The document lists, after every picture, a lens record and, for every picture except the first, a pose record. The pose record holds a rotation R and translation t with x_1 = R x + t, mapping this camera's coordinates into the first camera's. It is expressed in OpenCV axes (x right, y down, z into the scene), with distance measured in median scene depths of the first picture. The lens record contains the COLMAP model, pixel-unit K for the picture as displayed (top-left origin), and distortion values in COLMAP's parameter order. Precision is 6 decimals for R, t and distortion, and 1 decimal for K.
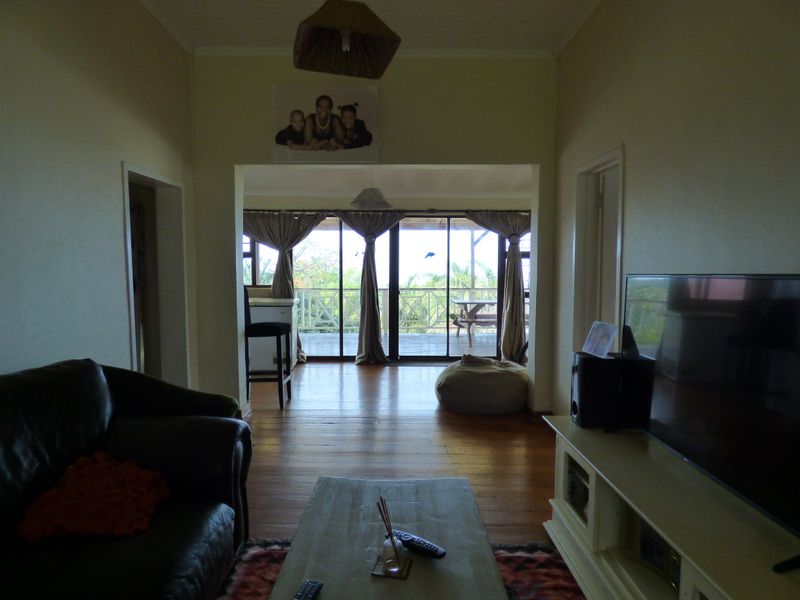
lens RADIAL K [[478.3, 0, 395.1], [0, 478.3, 300.9], [0, 0, 1]] dist [0.004120, 0.000060]
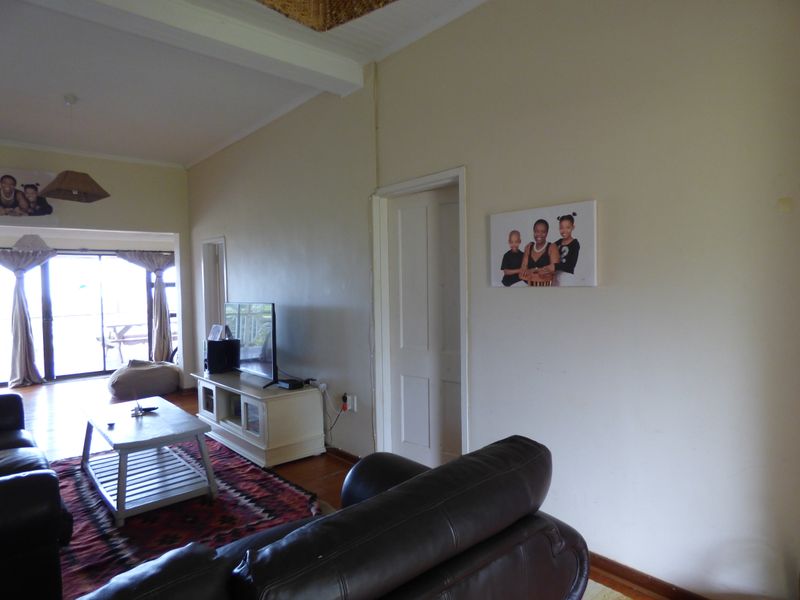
lens RADIAL K [[478.3, 0, 393.8], [0, 478.3, 300.4], [0, 0, 1]] dist [0.004120, 0.000060]
pose [[0.752275, -0.037938, 0.657756, -0.135327], [0.064363, 0.997797, -0.016061, 0.006894], [-0.655698, 0.054418, 0.753060, -0.409800]]
